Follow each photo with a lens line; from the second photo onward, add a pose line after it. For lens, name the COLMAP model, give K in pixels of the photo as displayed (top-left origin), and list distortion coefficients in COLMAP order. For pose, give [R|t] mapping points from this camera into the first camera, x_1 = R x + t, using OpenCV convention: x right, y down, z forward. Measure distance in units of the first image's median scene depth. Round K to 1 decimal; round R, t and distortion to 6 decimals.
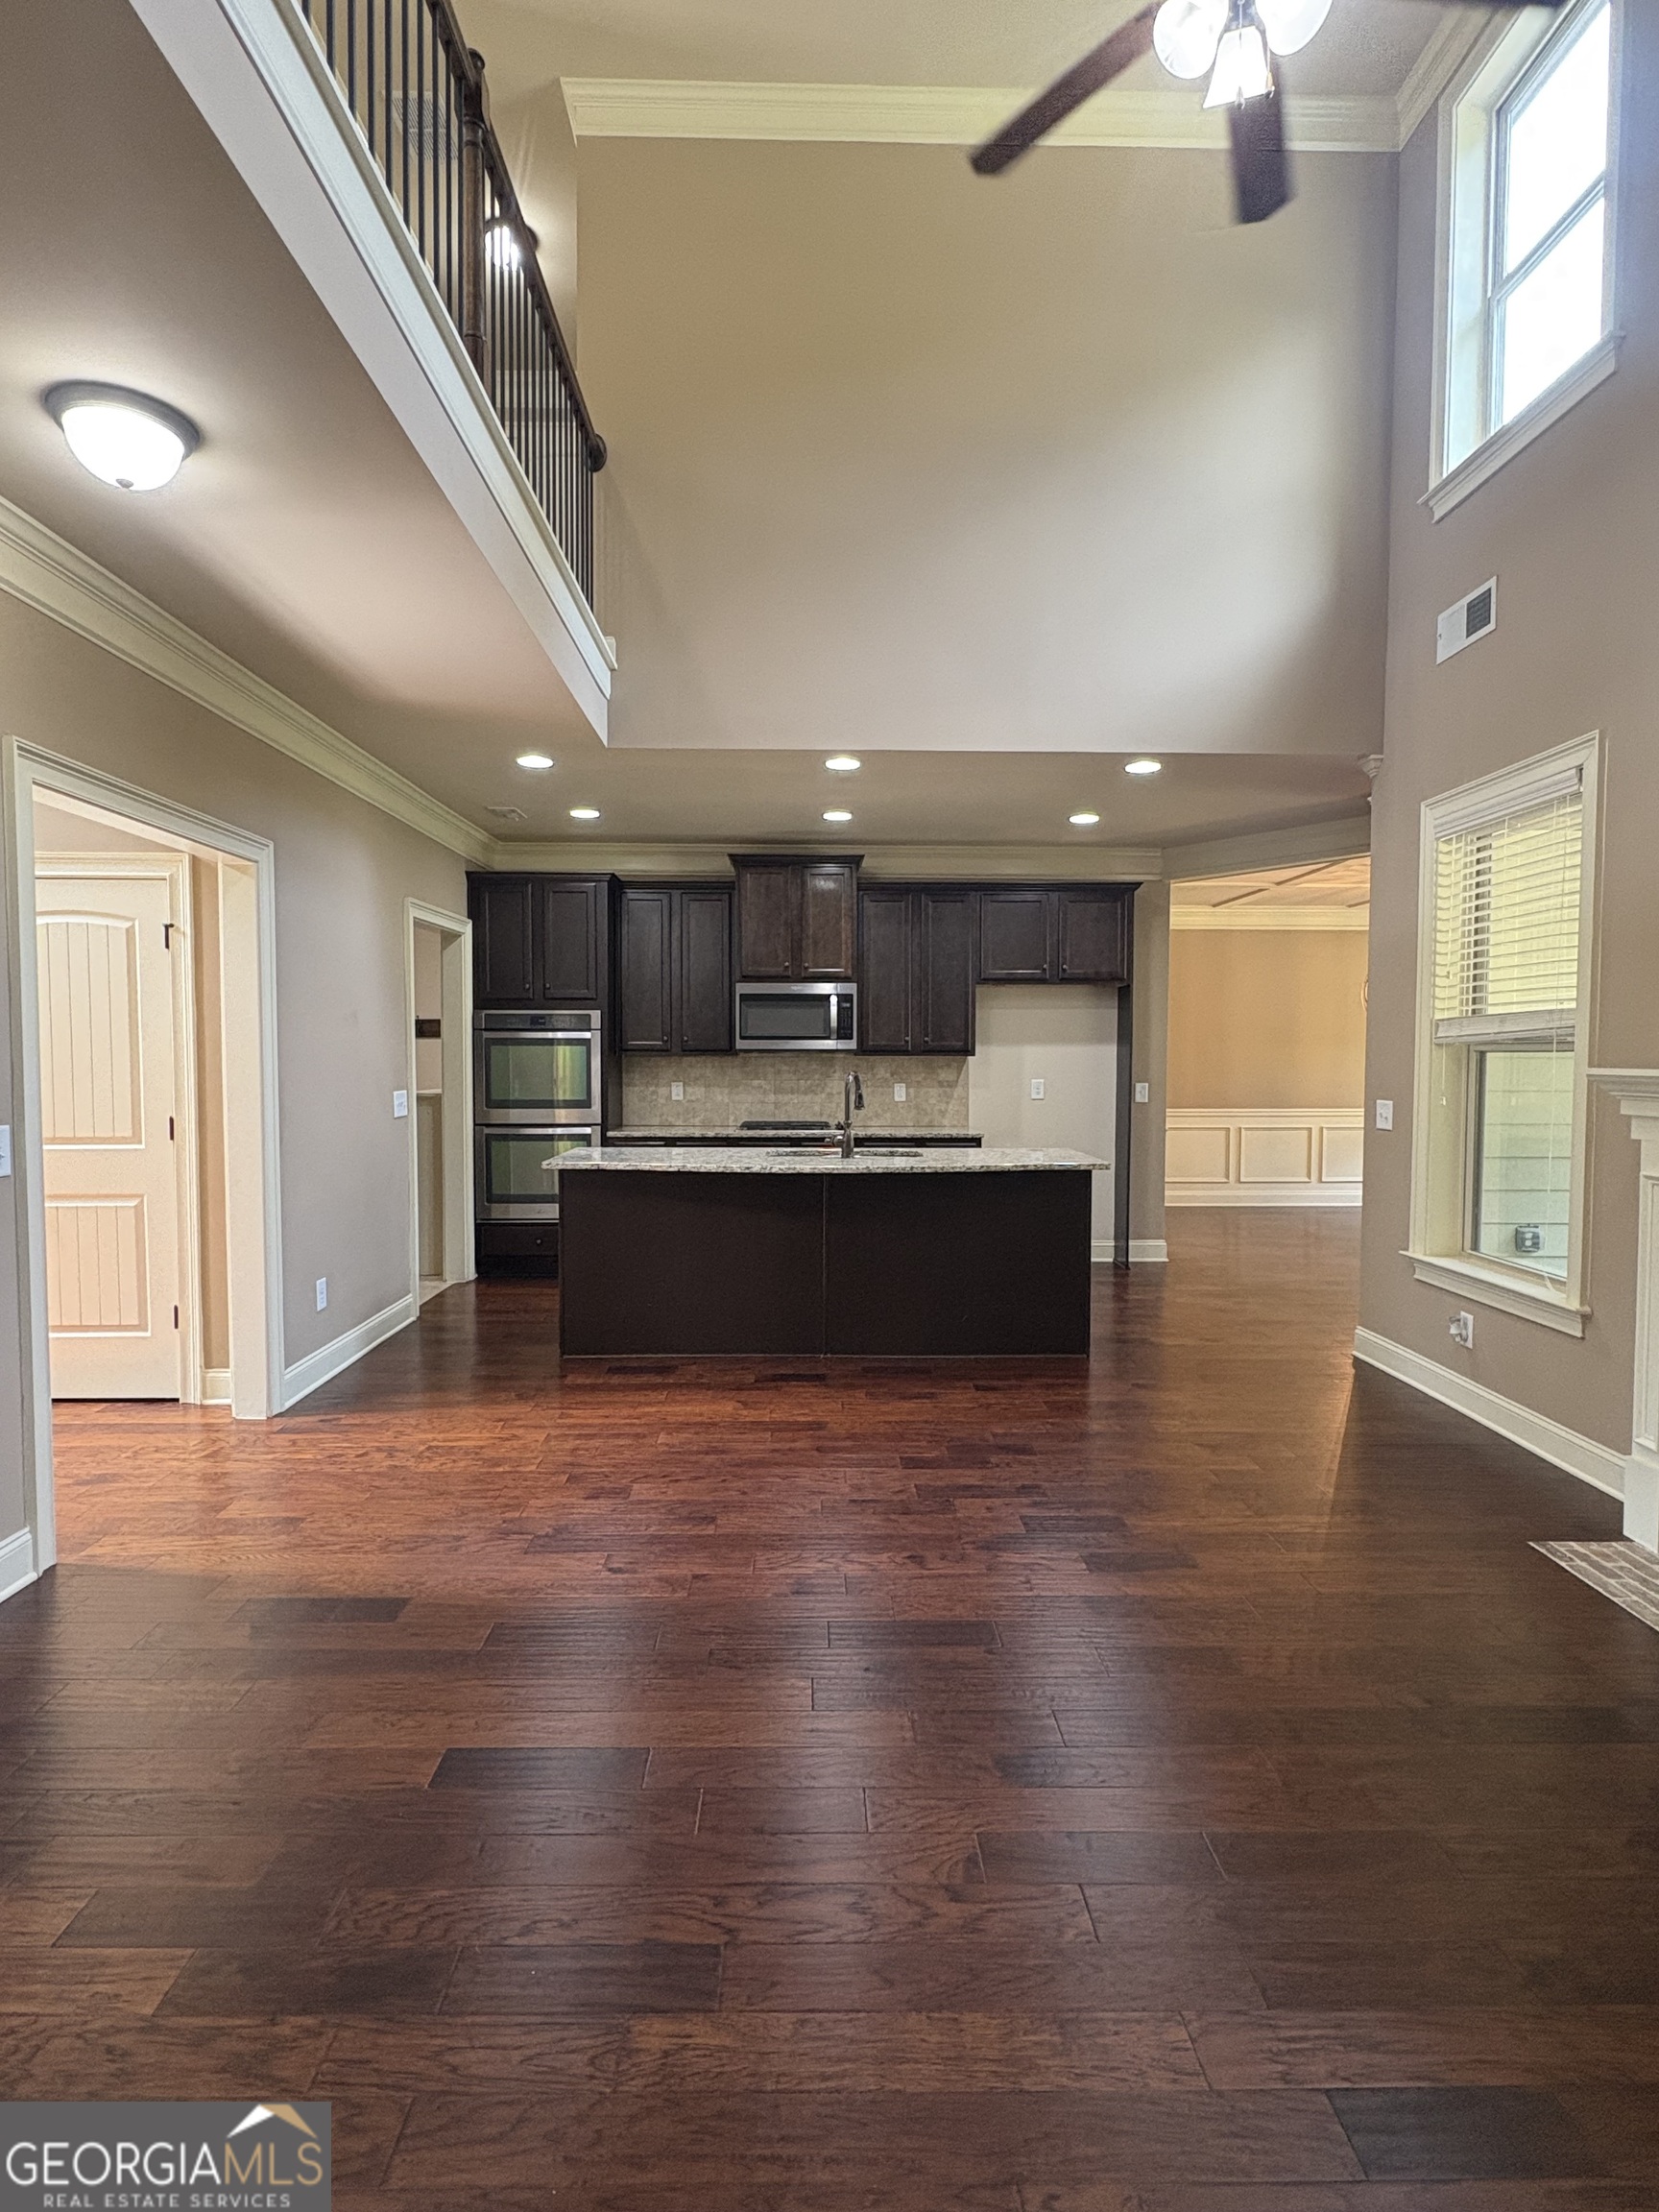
lens RADIAL K [[1154.4, 0, 827.1], [0, 1154.4, 1108.4], [0, 0, 1]] dist [-0.001622, 0.000367]
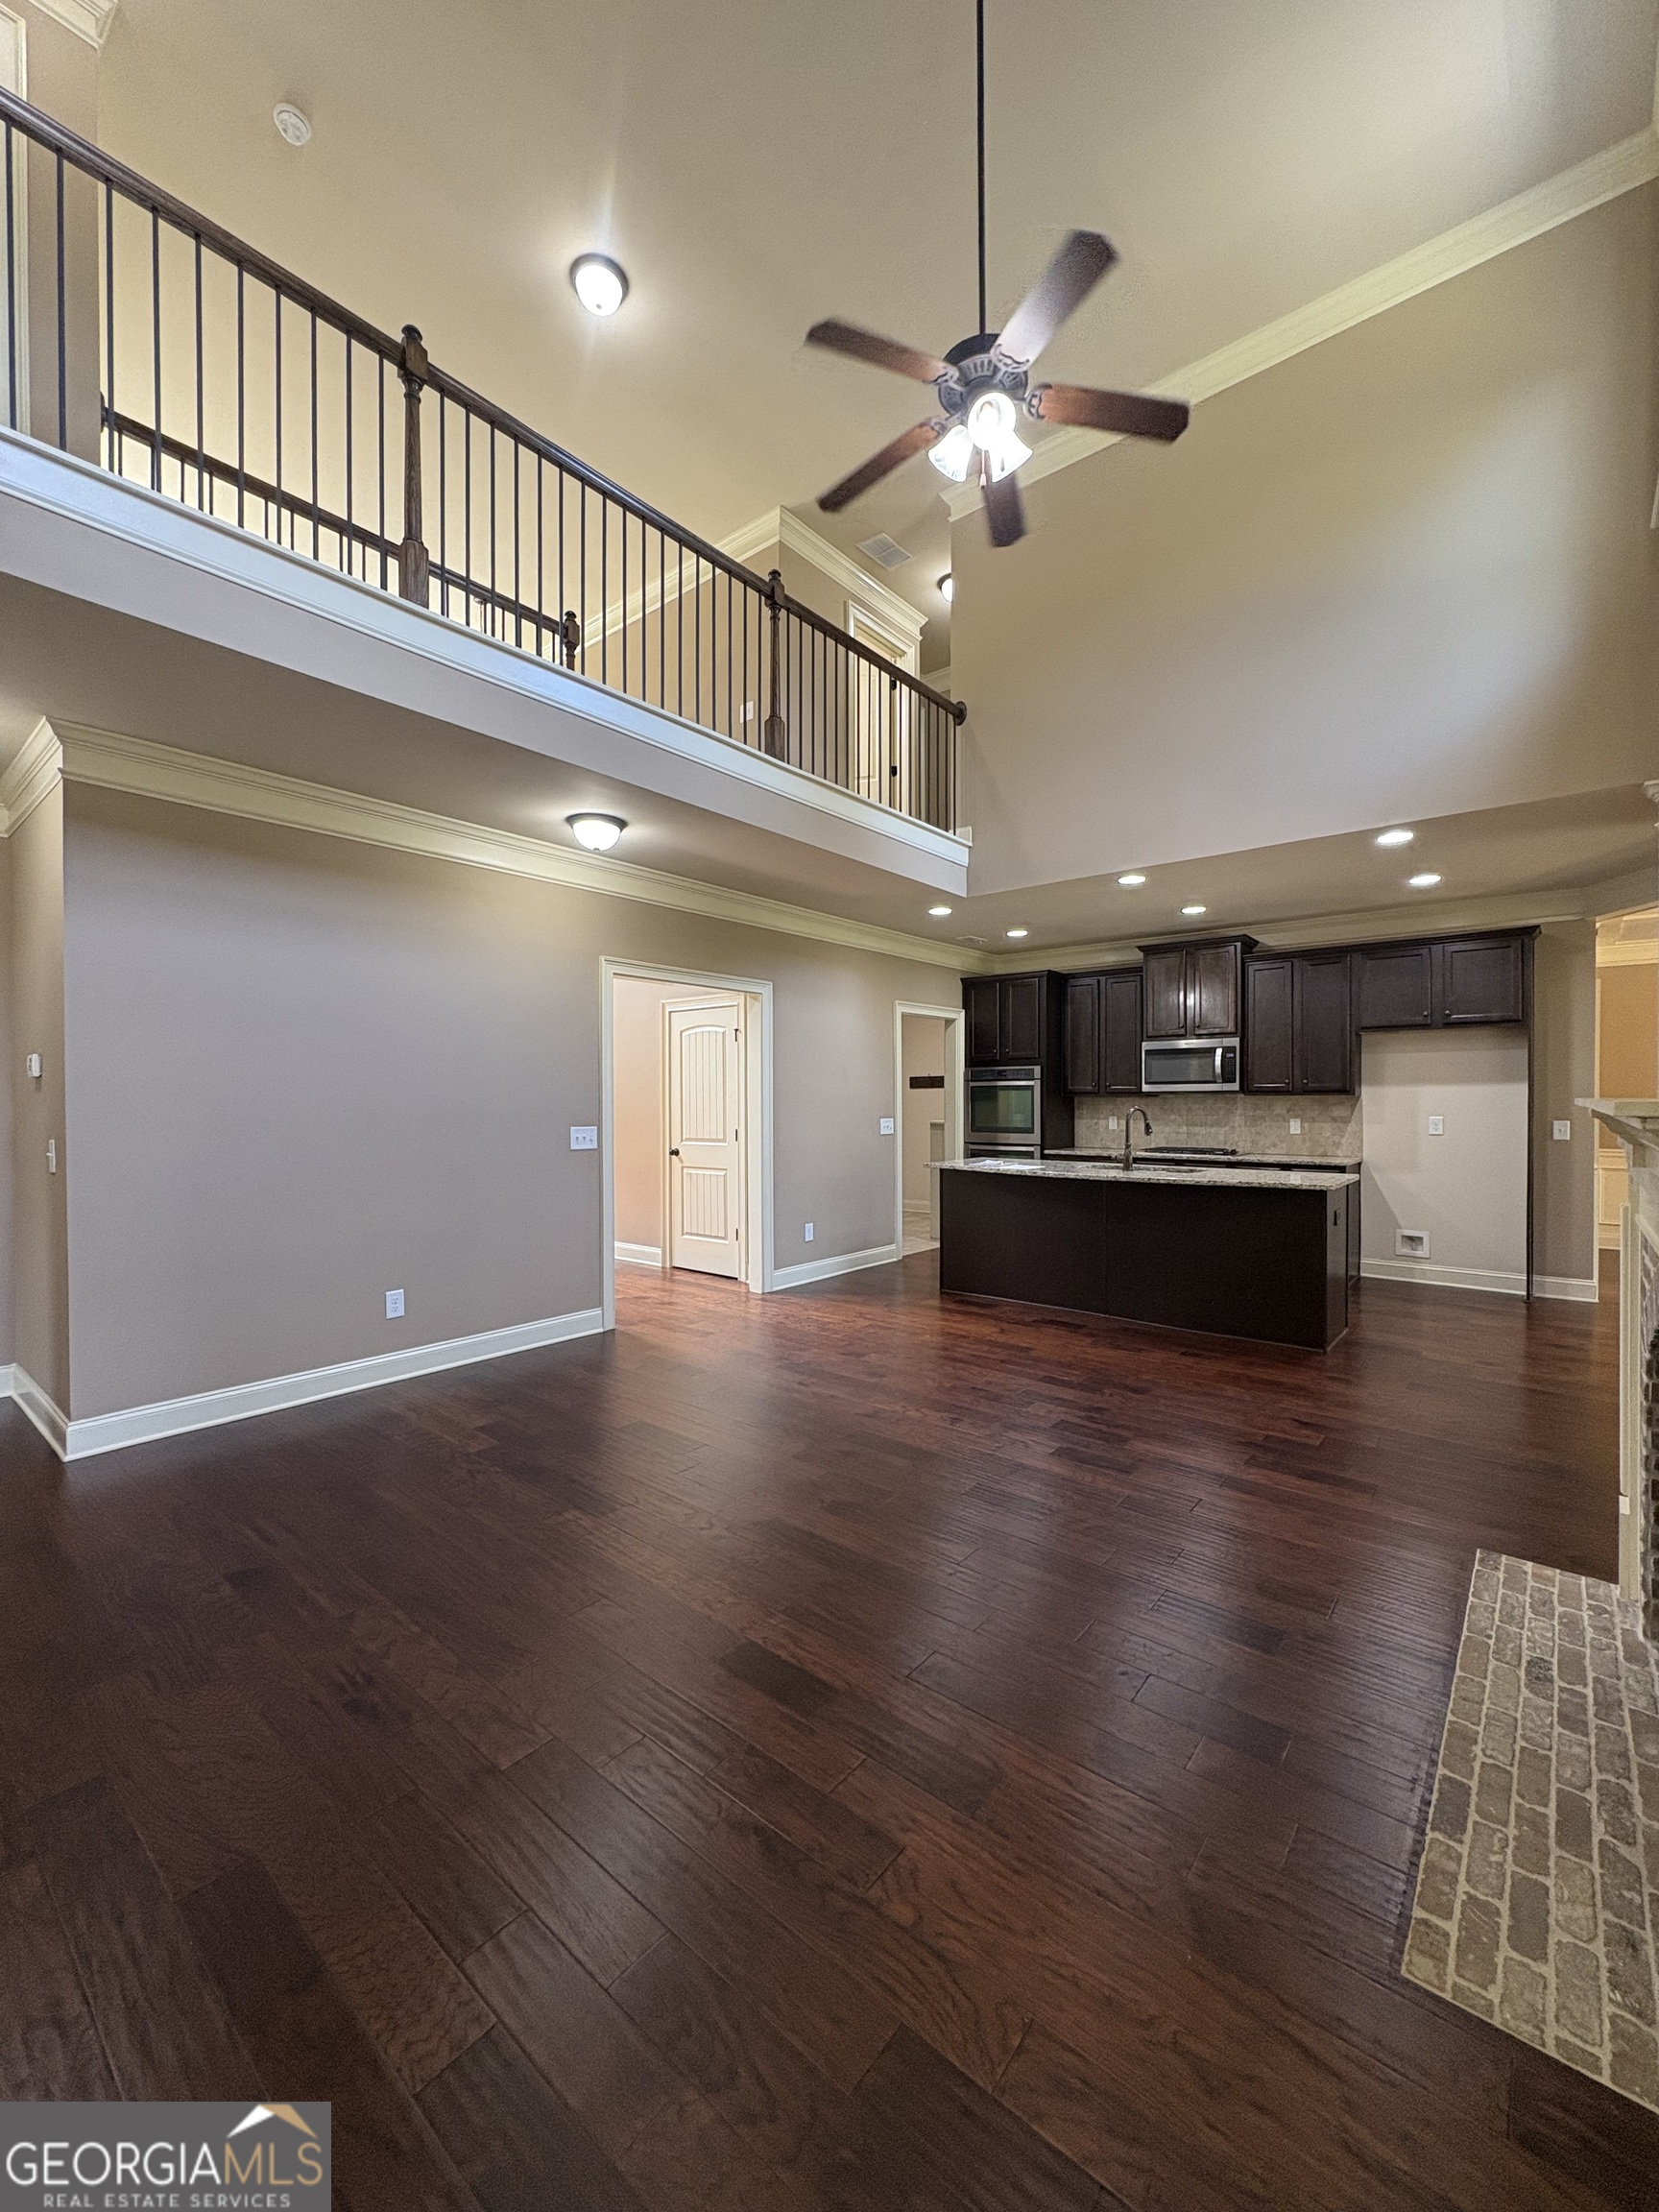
lens RADIAL K [[888.3, 0, 827.3], [0, 888.3, 1103.7], [0, 0, 1]] dist [0.001624, -0.000044]
pose [[0.752345, -0.001980, -0.658766, 0.430443], [-0.026840, 0.999073, -0.033656, 0.009238], [0.658222, 0.043002, 0.751594, -0.009388]]
